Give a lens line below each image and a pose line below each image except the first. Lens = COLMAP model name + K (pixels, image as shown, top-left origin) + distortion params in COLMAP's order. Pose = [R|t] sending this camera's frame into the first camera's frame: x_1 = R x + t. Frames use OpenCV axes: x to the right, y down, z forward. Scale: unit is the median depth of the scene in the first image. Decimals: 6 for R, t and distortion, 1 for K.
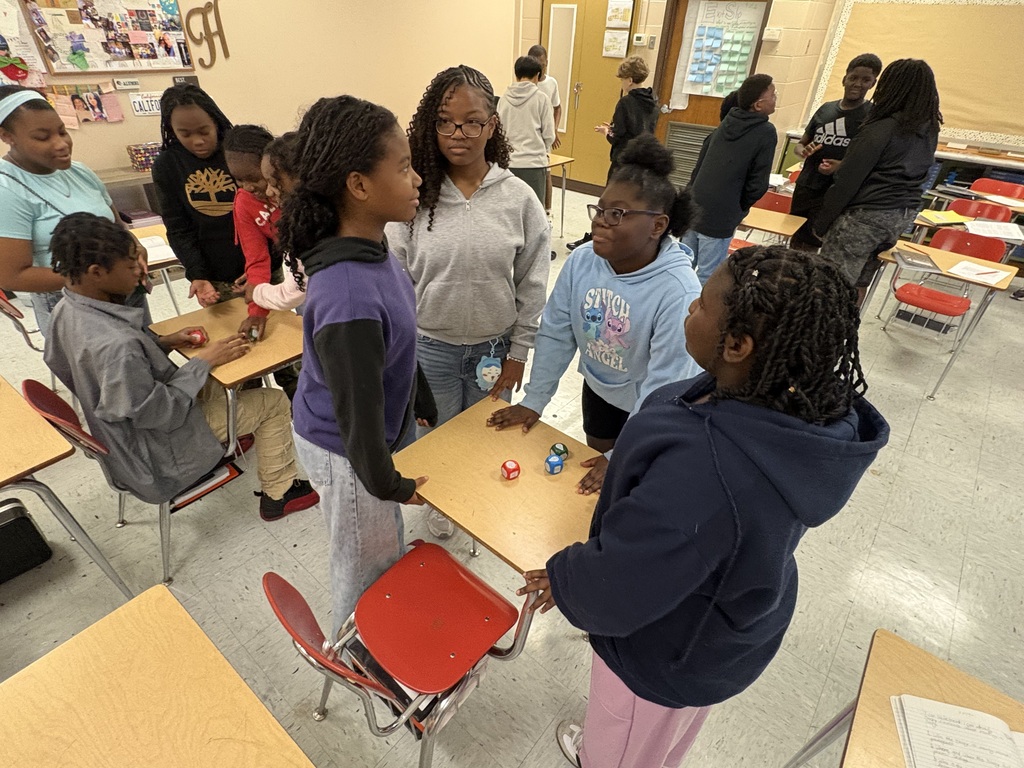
lens RADIAL K [[534.1, 0, 512.0], [0, 534.1, 384.0], [0, 0, 1]] dist [-0.003204, -0.000920]
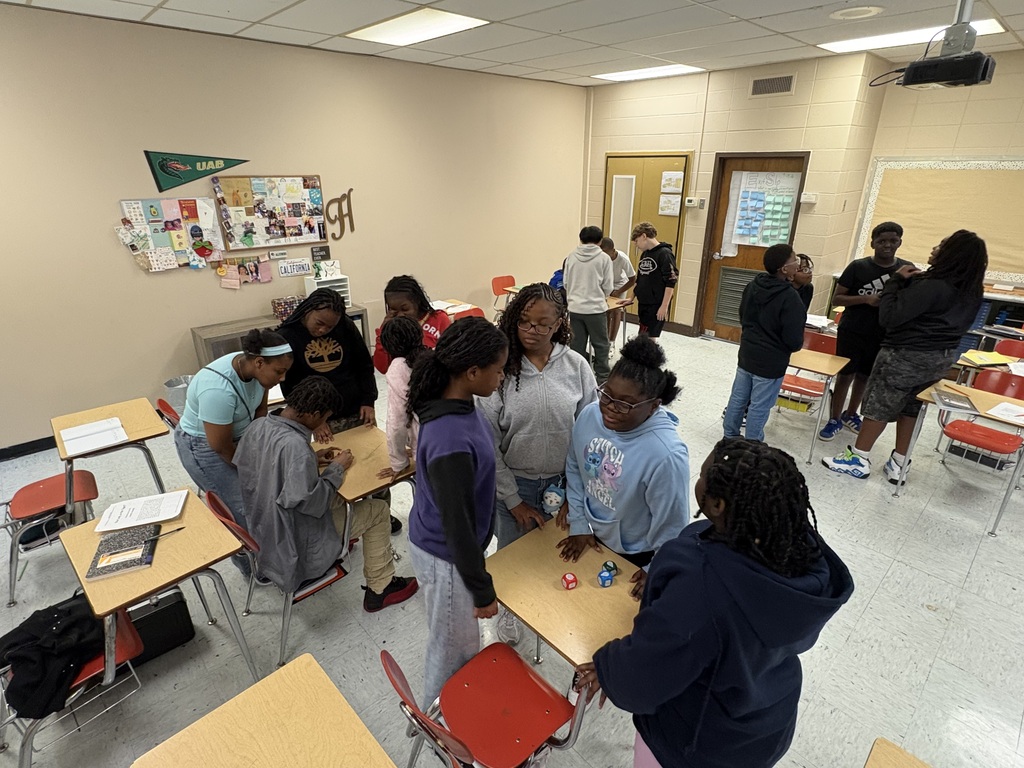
lens RADIAL K [[534.1, 0, 512.0], [0, 534.1, 384.0], [0, 0, 1]] dist [-0.003204, -0.000920]
pose [[0.991888, 0.009534, -0.126761, 0.007691], [-0.035620, 0.978081, -0.205157, -0.012186], [0.122026, 0.208007, 0.970486, -0.137401]]
